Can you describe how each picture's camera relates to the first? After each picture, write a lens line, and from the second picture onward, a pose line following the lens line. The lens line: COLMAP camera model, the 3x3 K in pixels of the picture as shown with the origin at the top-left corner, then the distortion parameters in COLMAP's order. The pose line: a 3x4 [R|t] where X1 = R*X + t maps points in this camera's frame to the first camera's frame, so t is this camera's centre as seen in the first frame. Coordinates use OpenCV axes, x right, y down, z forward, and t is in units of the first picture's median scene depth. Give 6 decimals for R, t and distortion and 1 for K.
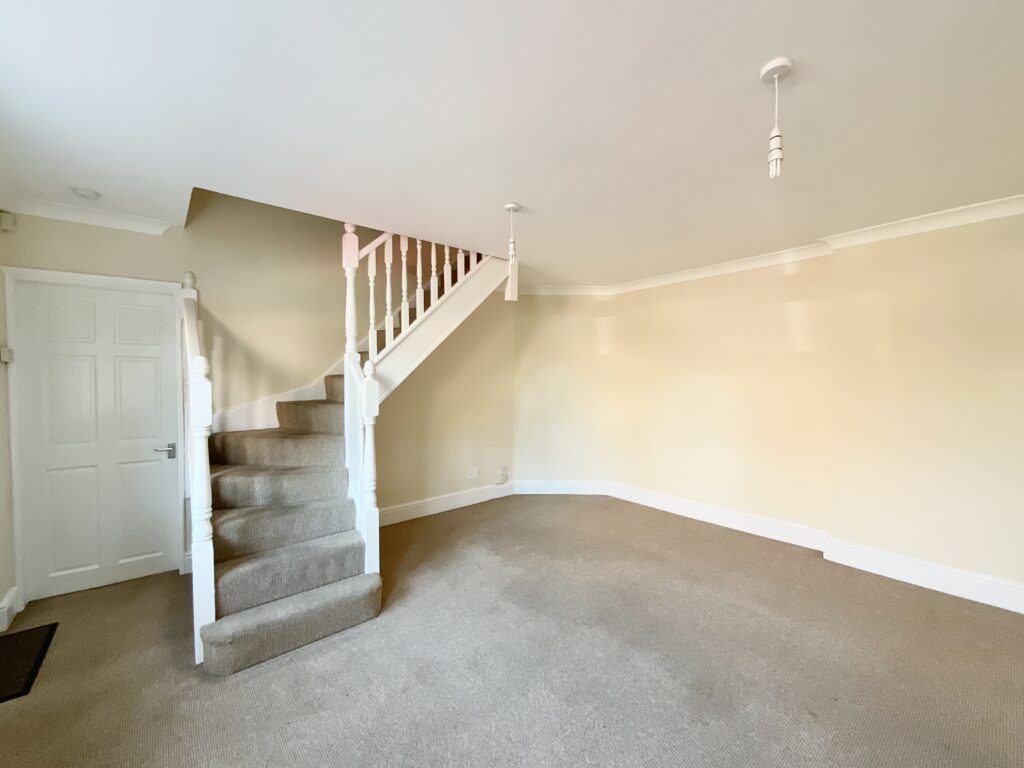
lens RADIAL K [[417.7, 0, 508.6], [0, 417.7, 384.1], [0, 0, 1]] dist [0.000915, 0.000361]
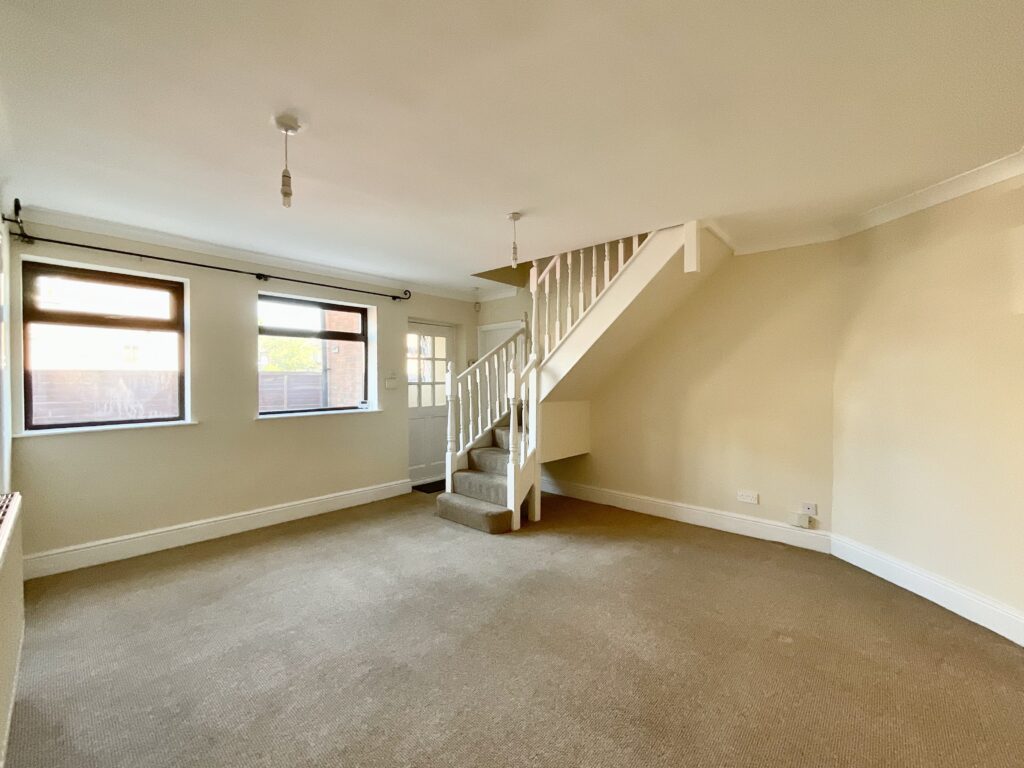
lens RADIAL K [[417.7, 0, 508.6], [0, 417.7, 384.1], [0, 0, 1]] dist [0.000915, 0.000361]
pose [[0.135623, 0.012895, -0.990677, 0.905831], [-0.016469, 0.999806, 0.010759, 0.011215], [0.990624, 0.014856, 0.135809, 0.676838]]
